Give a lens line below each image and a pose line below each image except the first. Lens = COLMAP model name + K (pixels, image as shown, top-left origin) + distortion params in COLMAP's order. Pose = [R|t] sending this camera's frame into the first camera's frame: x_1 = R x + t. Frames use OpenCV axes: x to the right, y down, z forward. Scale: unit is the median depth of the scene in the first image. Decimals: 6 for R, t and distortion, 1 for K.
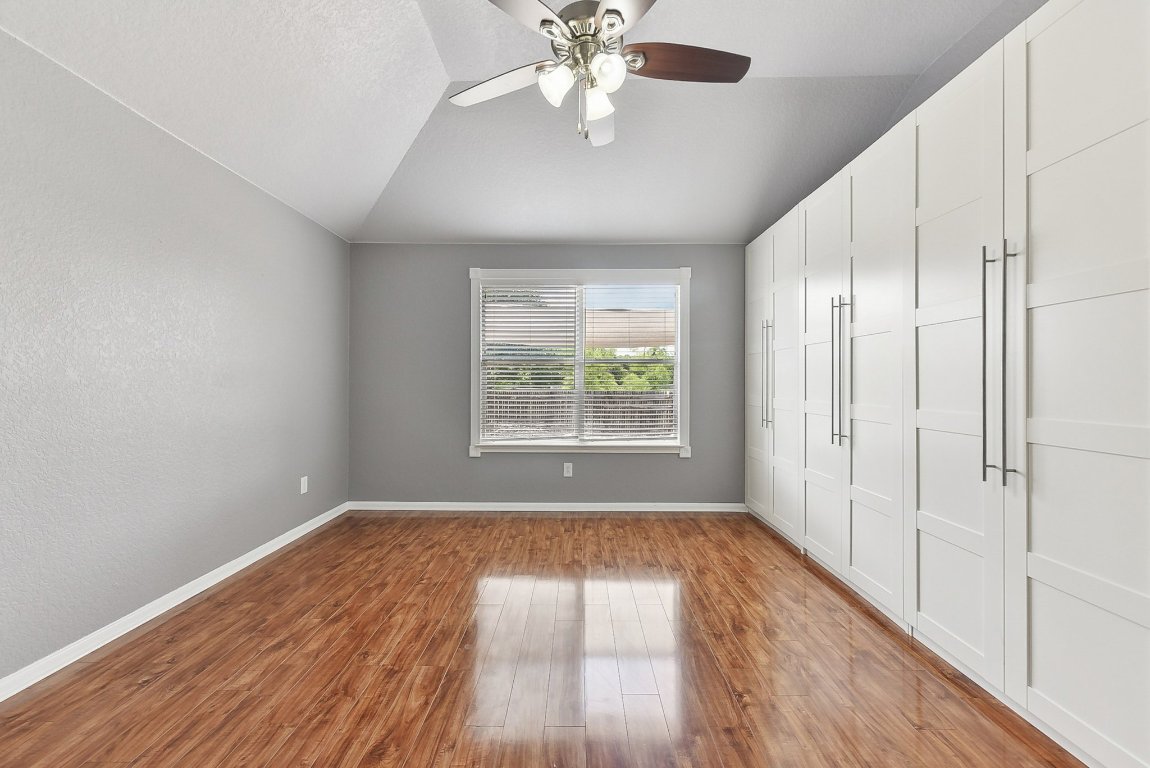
lens RADIAL K [[461.4, 0, 574.3], [0, 461.4, 383.6], [0, 0, 1]] dist [0.008083, -0.001505]
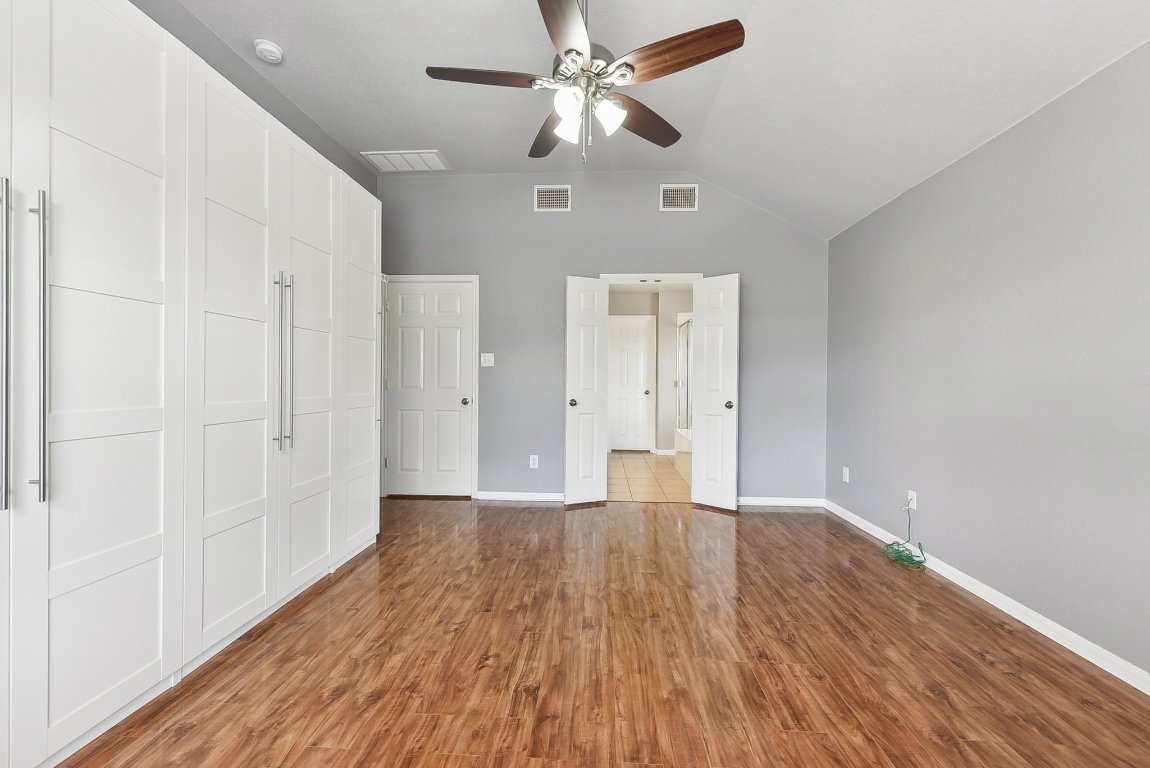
lens RADIAL K [[461.4, 0, 578.4], [0, 461.4, 382.1], [0, 0, 1]] dist [0.008083, -0.001505]
pose [[-0.999027, -0.010083, 0.042940, -0.011813], [-0.009710, 0.999913, 0.008882, -0.002165], [-0.043025, 0.008457, -0.999038, 1.903643]]
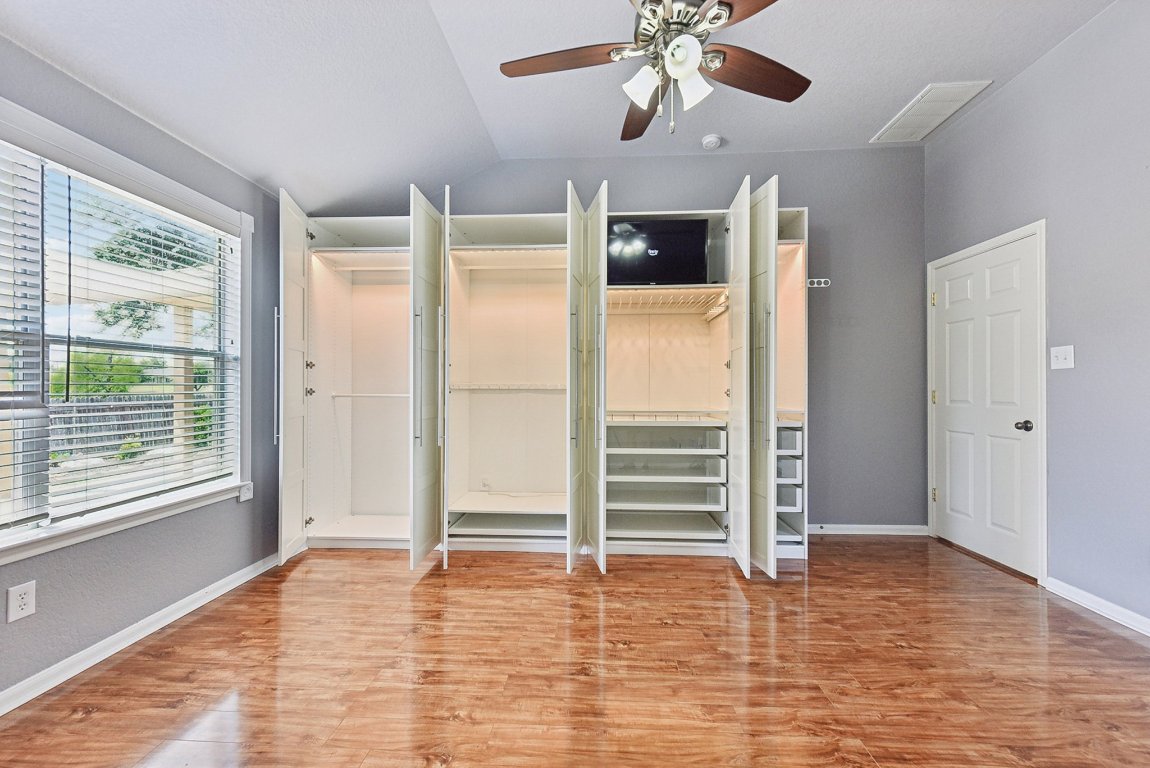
lens RADIAL K [[461.4, 0, 574.8], [0, 461.4, 388.1], [0, 0, 1]] dist [0.008083, -0.001505]
pose [[0.049095, -0.000101, 0.998794, -0.840765], [0.002070, 0.999998, -0.000001, -0.001831], [-0.998792, 0.002068, 0.049095, 1.025202]]
